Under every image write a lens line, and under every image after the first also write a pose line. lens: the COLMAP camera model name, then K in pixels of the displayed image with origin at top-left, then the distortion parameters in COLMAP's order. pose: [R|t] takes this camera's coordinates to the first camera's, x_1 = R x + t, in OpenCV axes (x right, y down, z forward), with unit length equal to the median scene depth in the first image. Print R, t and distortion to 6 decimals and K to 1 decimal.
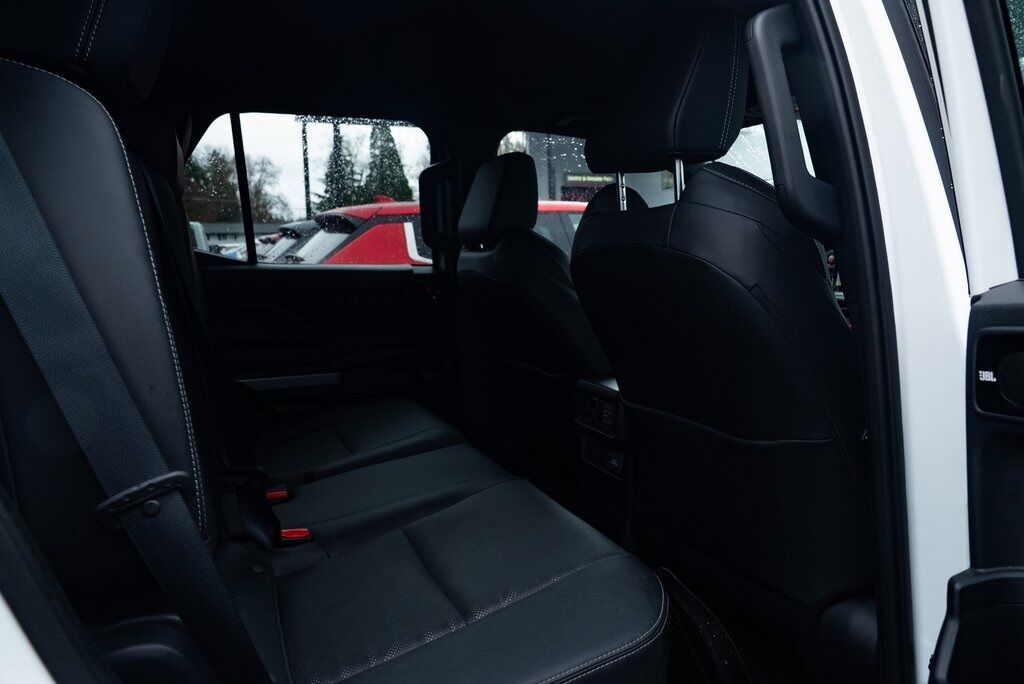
lens RADIAL K [[696.2, 0, 510.0], [0, 696.2, 342.5], [0, 0, 1]] dist [-0.031556, 0.013472]
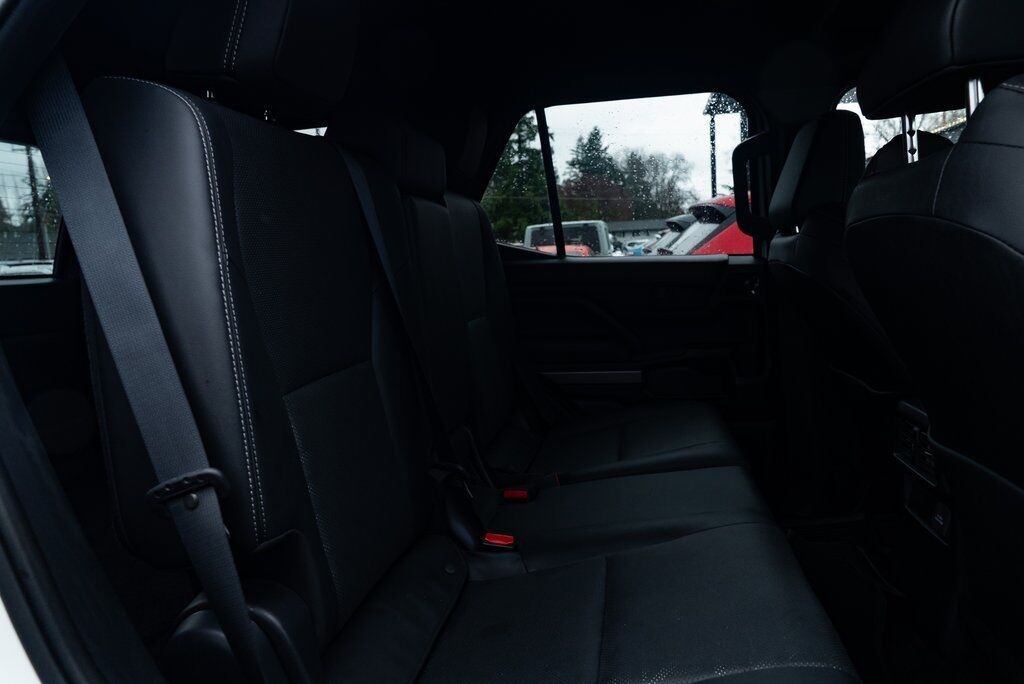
lens RADIAL K [[696.2, 0, 513.3], [0, 696.2, 335.8], [0, 0, 1]] dist [-0.031556, 0.013472]
pose [[0.840924, 0.035068, -0.540017, 0.141970], [-0.035167, 0.999330, 0.010133, -0.009554], [0.540010, 0.010469, 0.841593, 0.139023]]
